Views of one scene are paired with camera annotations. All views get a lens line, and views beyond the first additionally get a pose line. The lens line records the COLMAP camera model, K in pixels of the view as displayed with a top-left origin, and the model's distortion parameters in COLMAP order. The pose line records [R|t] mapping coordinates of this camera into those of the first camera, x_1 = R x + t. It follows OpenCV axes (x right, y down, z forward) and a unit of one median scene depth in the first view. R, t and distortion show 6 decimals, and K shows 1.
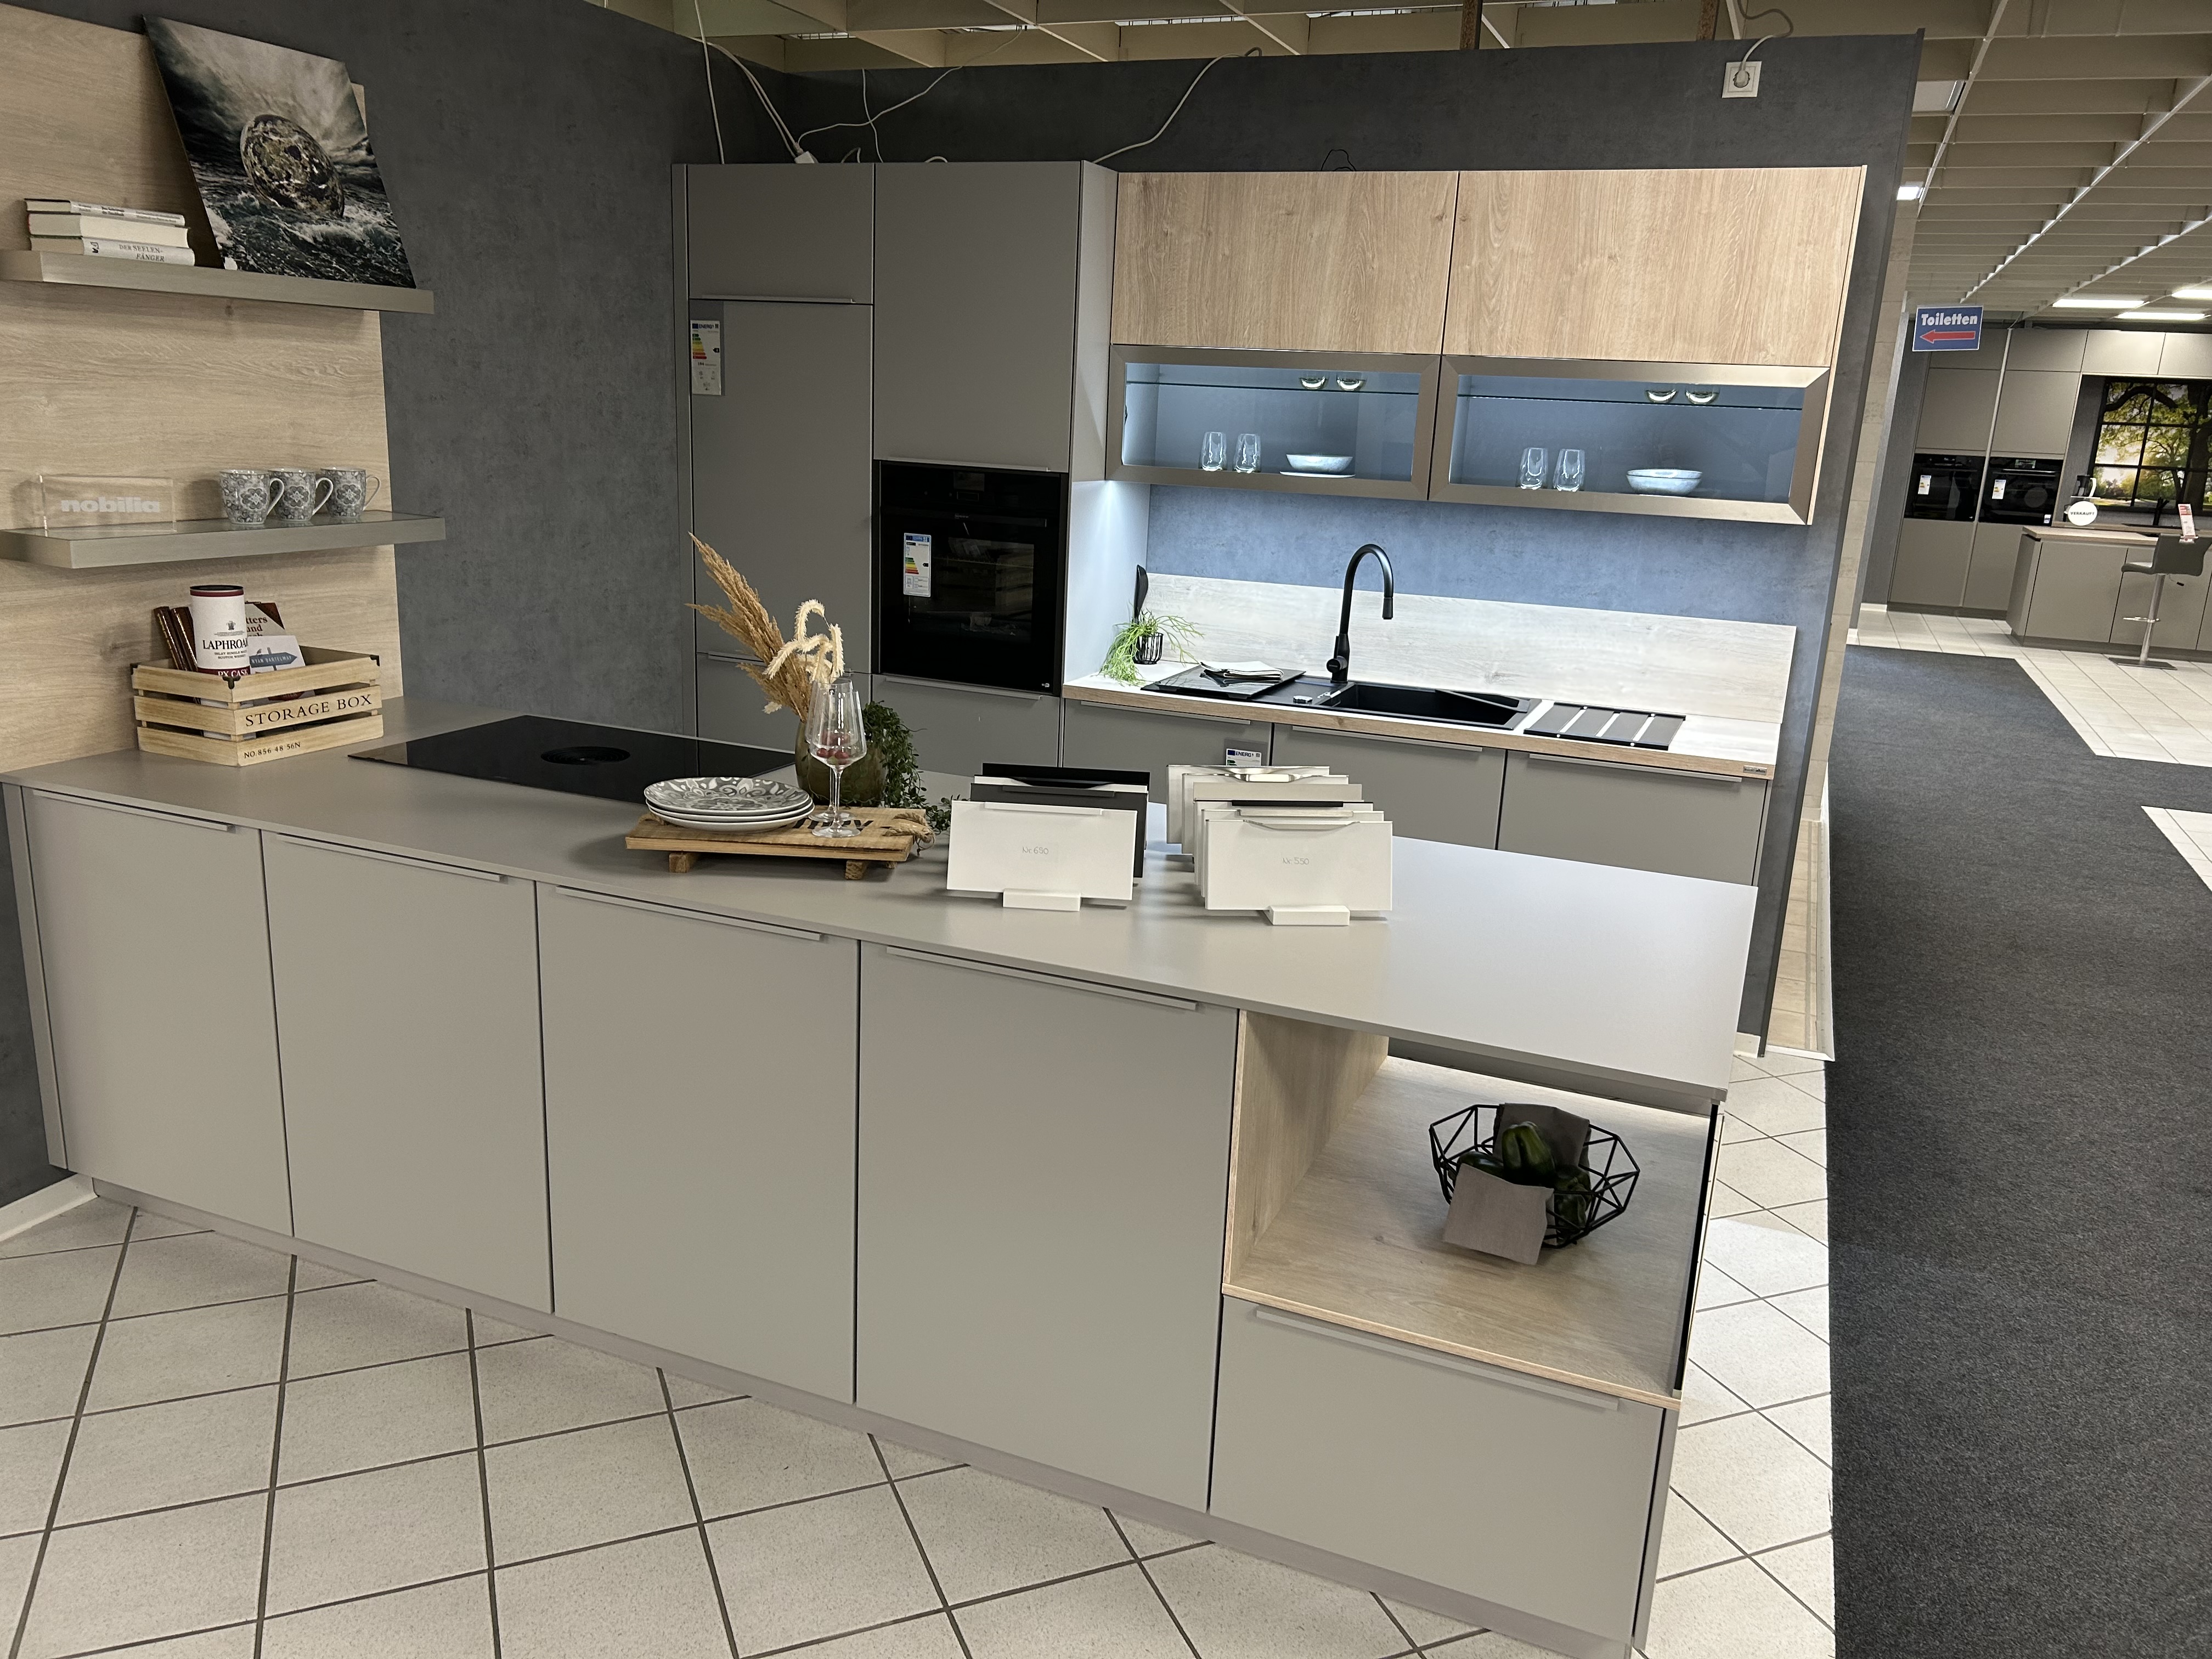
lens RADIAL K [[1669.3, 0, 1102.2], [0, 1669.3, 834.1], [0, 0, 1]] dist [0.093514, -0.178680]
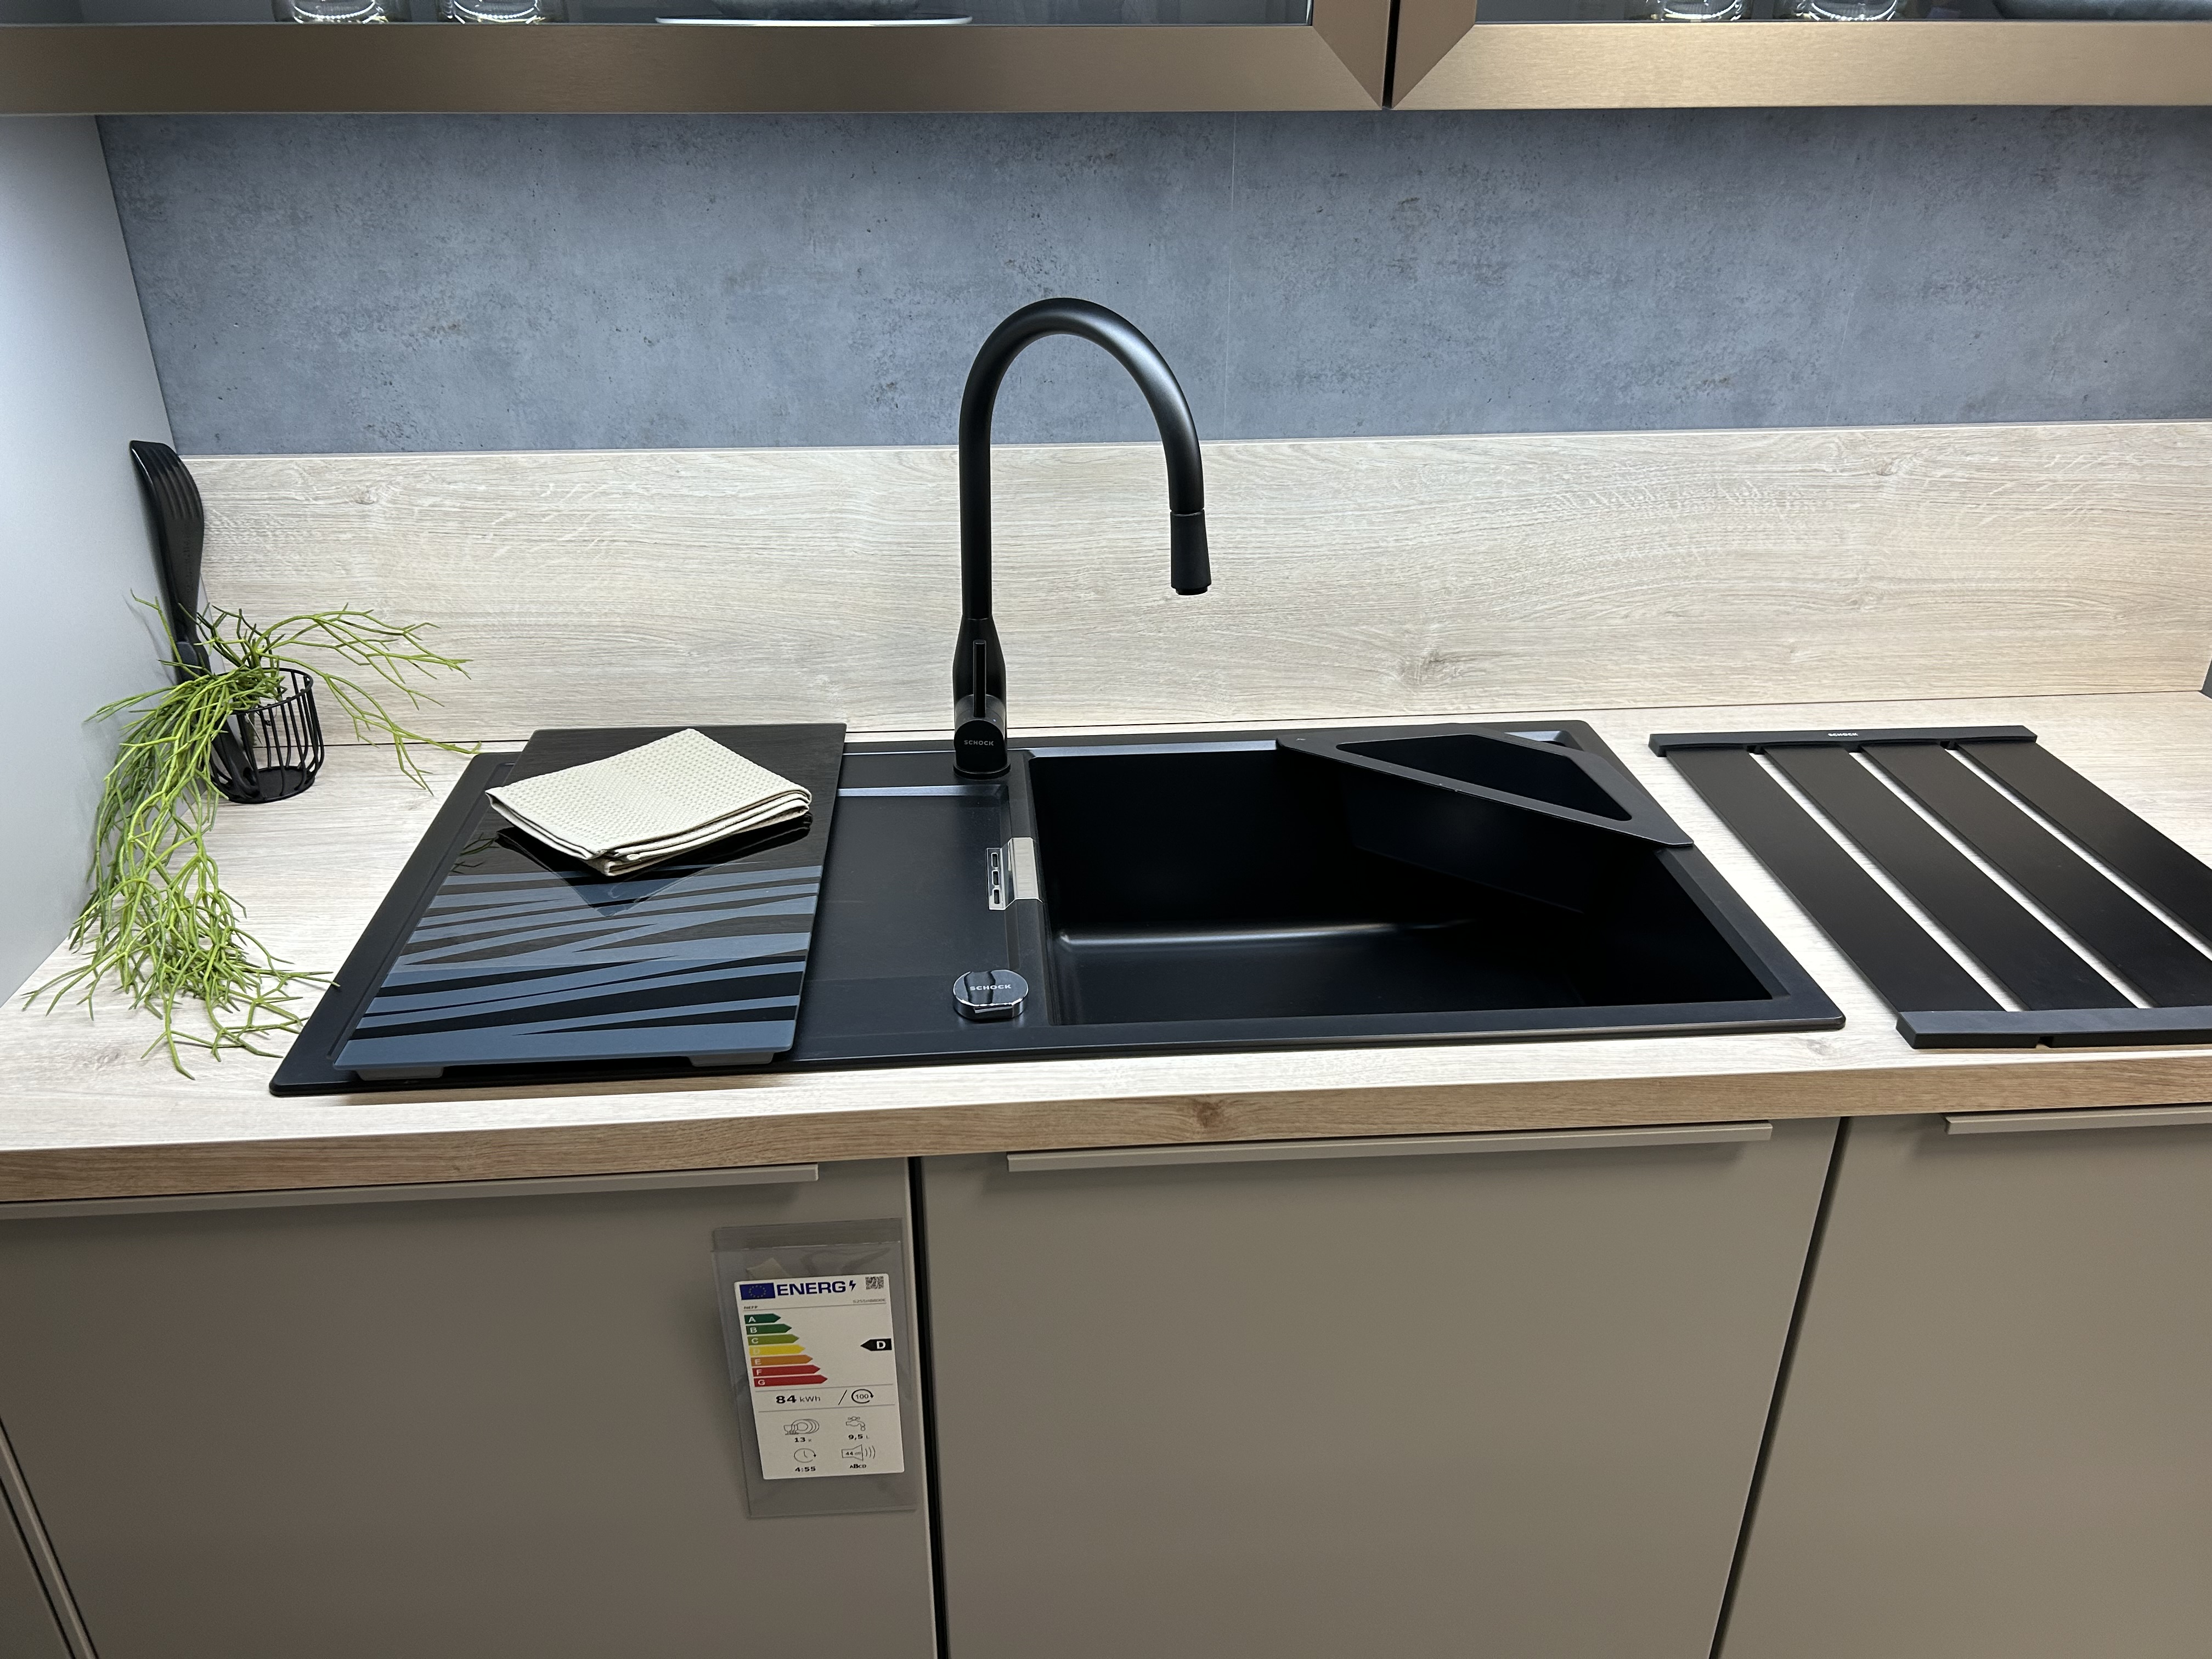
lens RADIAL K [[1688.0, 0, 1098.1], [0, 1688.0, 836.6], [0, 0, 1]] dist [0.050339, -0.056408]
pose [[0.895958, -0.238212, 0.374851, 0.047009], [0.152009, 0.957495, 0.245147, -0.162277], [-0.417315, -0.162661, 0.894086, 0.772779]]
